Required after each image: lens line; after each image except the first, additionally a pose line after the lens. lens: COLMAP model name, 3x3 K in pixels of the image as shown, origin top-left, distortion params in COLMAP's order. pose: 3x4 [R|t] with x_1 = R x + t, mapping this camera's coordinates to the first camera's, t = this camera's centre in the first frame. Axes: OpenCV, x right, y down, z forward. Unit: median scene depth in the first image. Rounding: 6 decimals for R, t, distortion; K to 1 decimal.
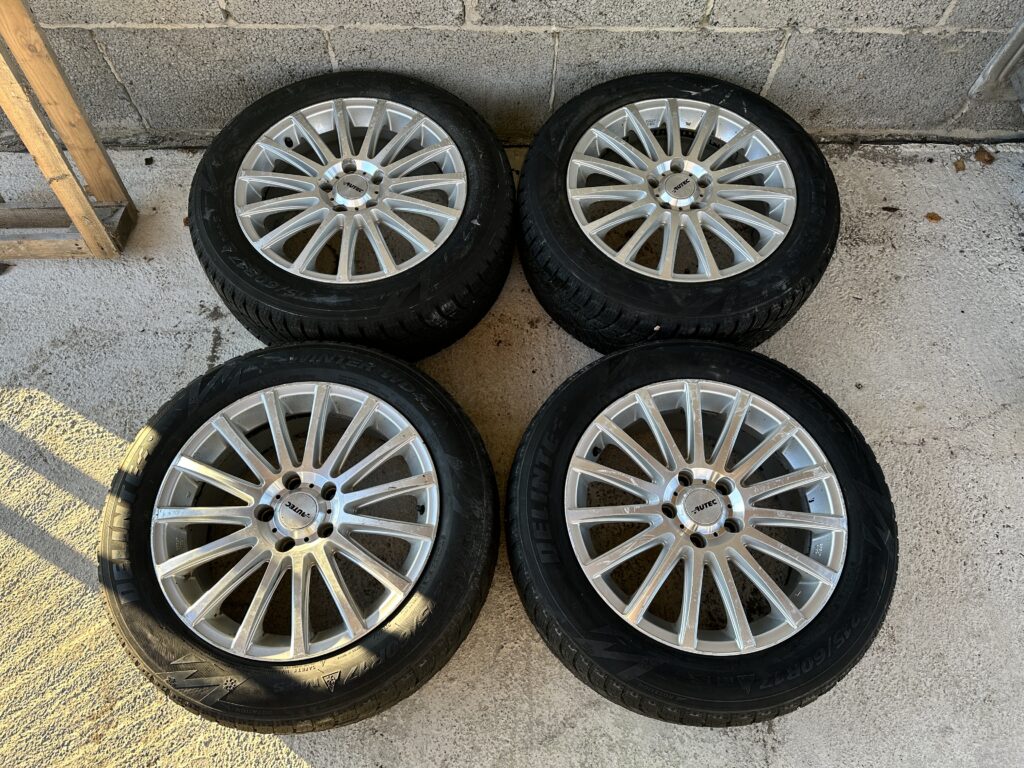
lens RADIAL K [[728.8, 0, 514.2], [0, 728.8, 383.0], [0, 0, 1]] dist [0.006368, -0.005972]
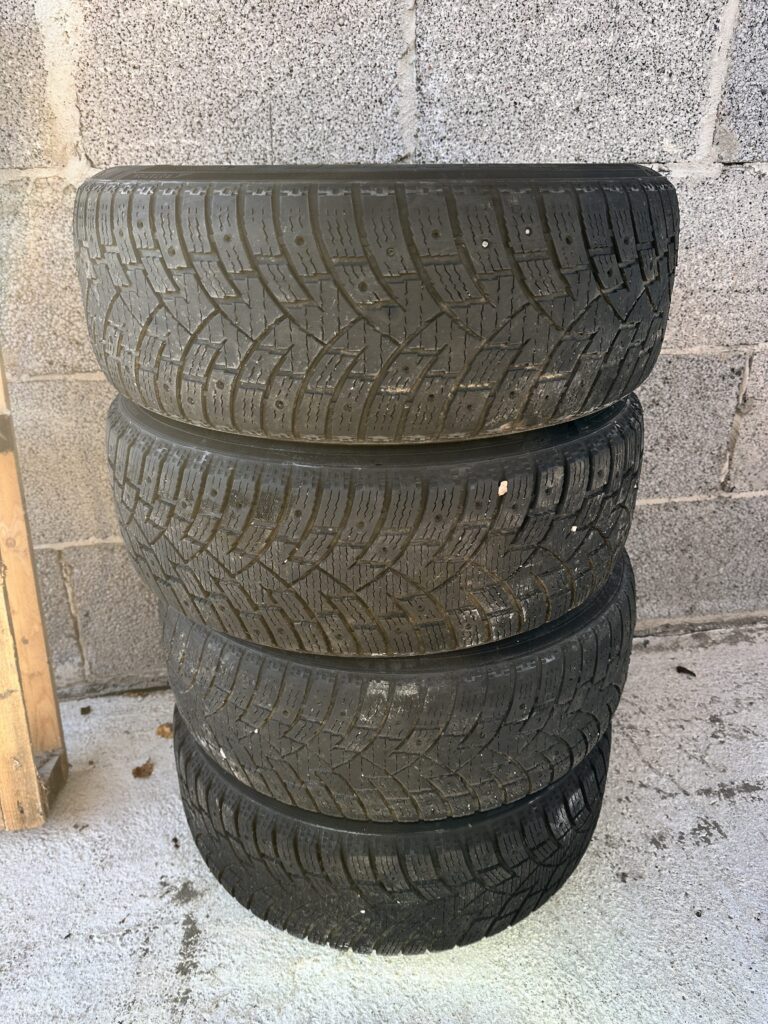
lens RADIAL K [[728.8, 0, 385.9], [0, 728.8, 519.9], [0, 0, 1]] dist [0.006368, -0.005972]
pose [[0.989470, -0.077765, 0.122074, -0.281726], [0.138348, 0.756005, -0.639778, 0.091579], [-0.042537, 0.649930, 0.758803, 0.282195]]
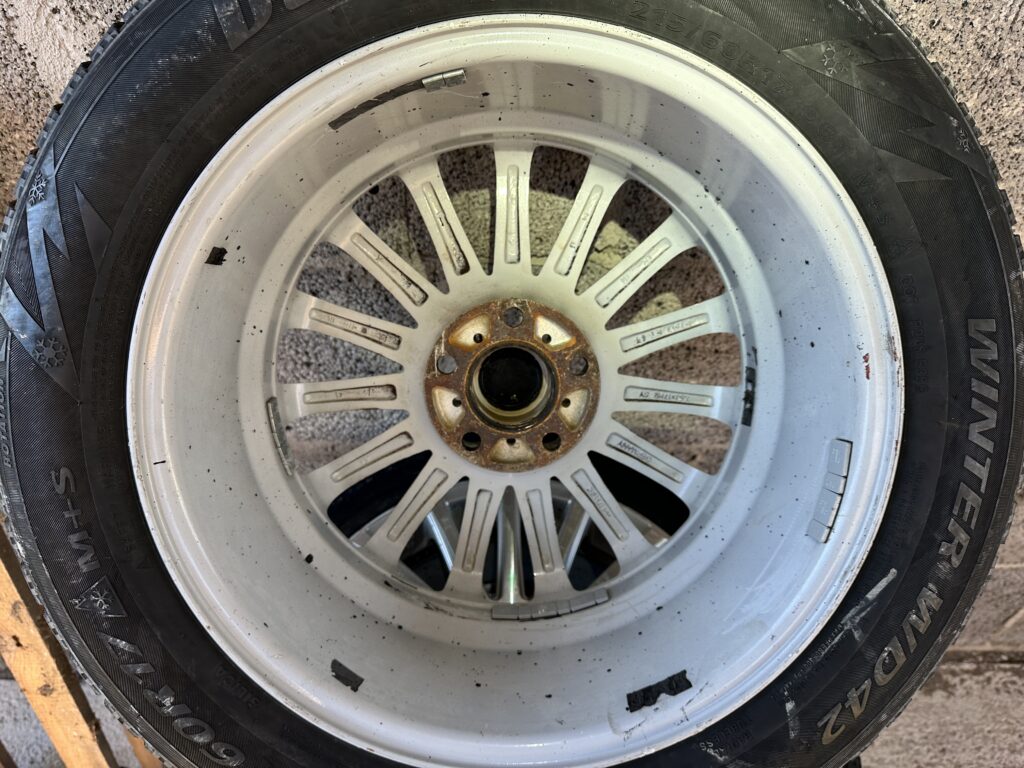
lens RADIAL K [[728.8, 0, 510.3], [0, 728.8, 383.0], [0, 0, 1]] dist [0.006368, -0.005972]
pose [[0.999989, -0.003677, 0.002807, -0.213869], [0.004437, 0.934060, -0.357088, -0.362838], [-0.001309, 0.357096, 0.934067, 0.176470]]
